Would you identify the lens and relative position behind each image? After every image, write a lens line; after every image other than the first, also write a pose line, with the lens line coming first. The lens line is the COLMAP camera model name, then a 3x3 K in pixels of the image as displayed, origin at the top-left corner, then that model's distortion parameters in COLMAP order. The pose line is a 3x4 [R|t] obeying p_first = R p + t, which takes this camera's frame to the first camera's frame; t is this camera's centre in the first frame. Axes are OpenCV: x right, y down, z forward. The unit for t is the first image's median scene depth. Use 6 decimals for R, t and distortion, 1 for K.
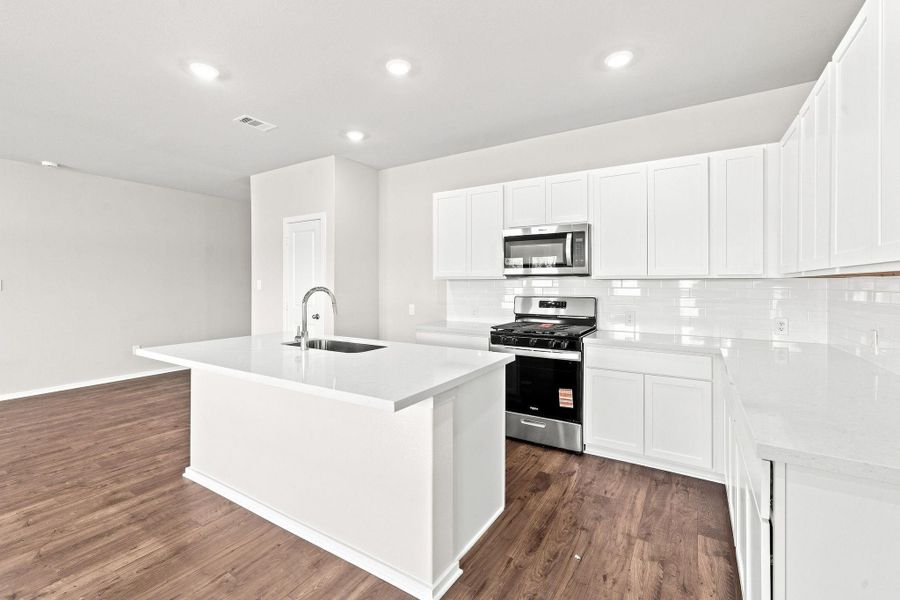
lens RADIAL K [[394.9, 0, 439.5], [0, 394.9, 280.4], [0, 0, 1]] dist [0.000009, 0.000282]
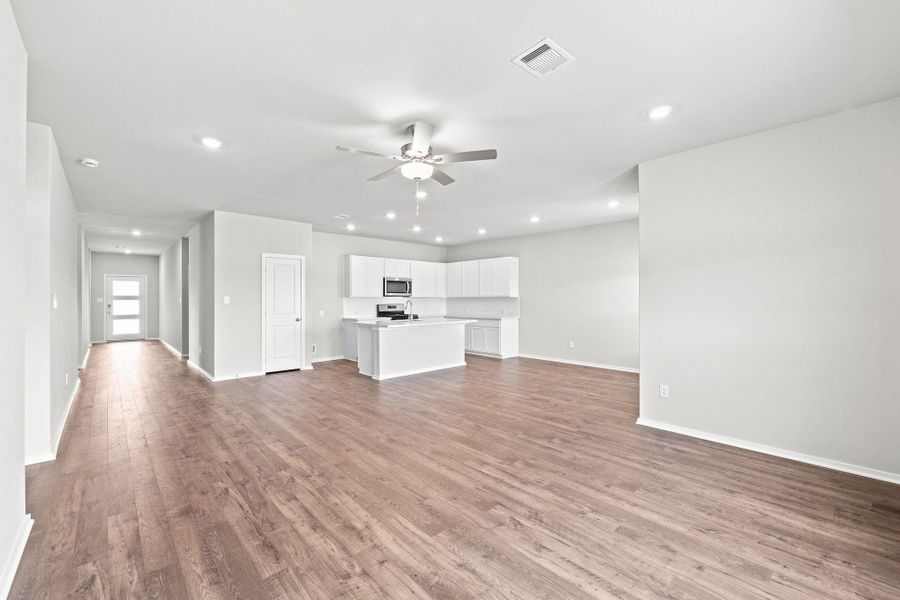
lens RADIAL K [[376.7, 0, 440.0], [0, 376.7, 295.5], [0, 0, 1]] dist [-0.001199, -0.000241]
pose [[0.264001, 0.009055, 0.964480, -2.225395], [-0.006584, 0.999950, -0.007585, 0.000774], [-0.964500, -0.004347, 0.264047, 0.043208]]
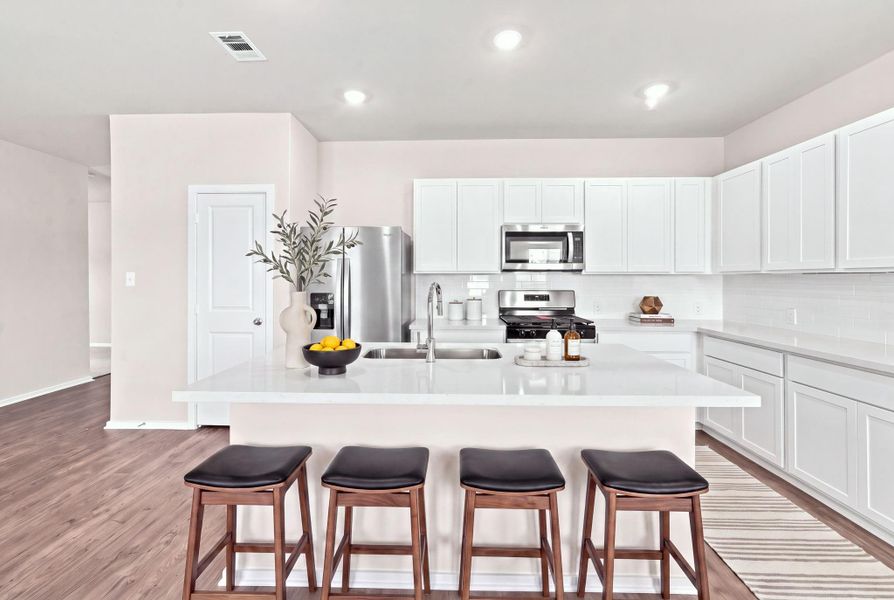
lens RADIAL K [[401.8, 0, 436.9], [0, 401.8, 275.7], [0, 0, 1]] dist [0.000746, 0.000390]
pose [[0.859305, 0.003686, 0.511450, -0.555930], [-0.004983, 0.999987, 0.001165, 0.001381], [-0.511439, -0.003549, 0.859312, 0.222110]]
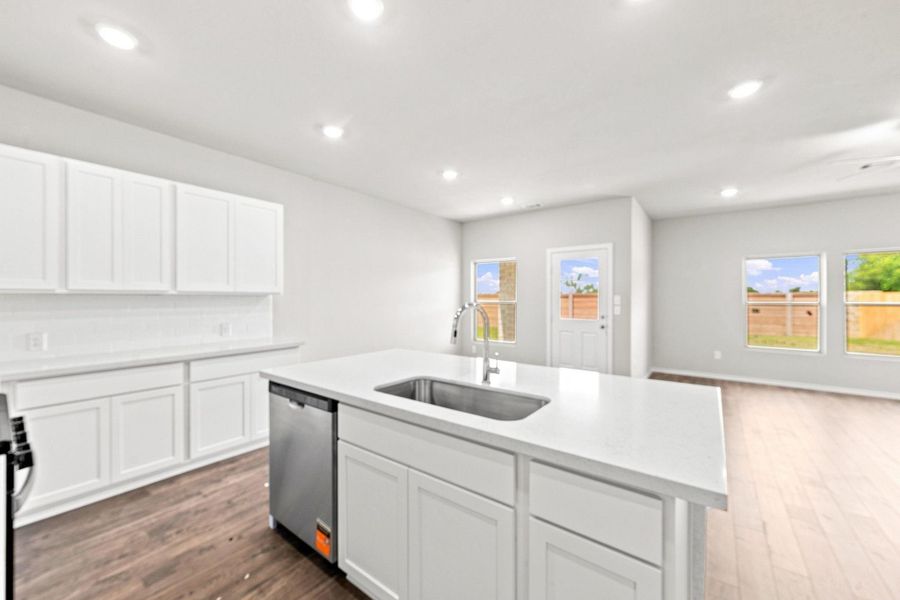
lens RADIAL K [[351.3, 0, 444.0], [0, 351.3, 297.4], [0, 0, 1]] dist [0.000325, -0.000017]
pose [[-0.996466, 0.001330, 0.083987, -0.238445], [0.000535, 0.999955, -0.009487, 0.008989], [-0.083995, -0.009408, -0.996422, 1.278581]]
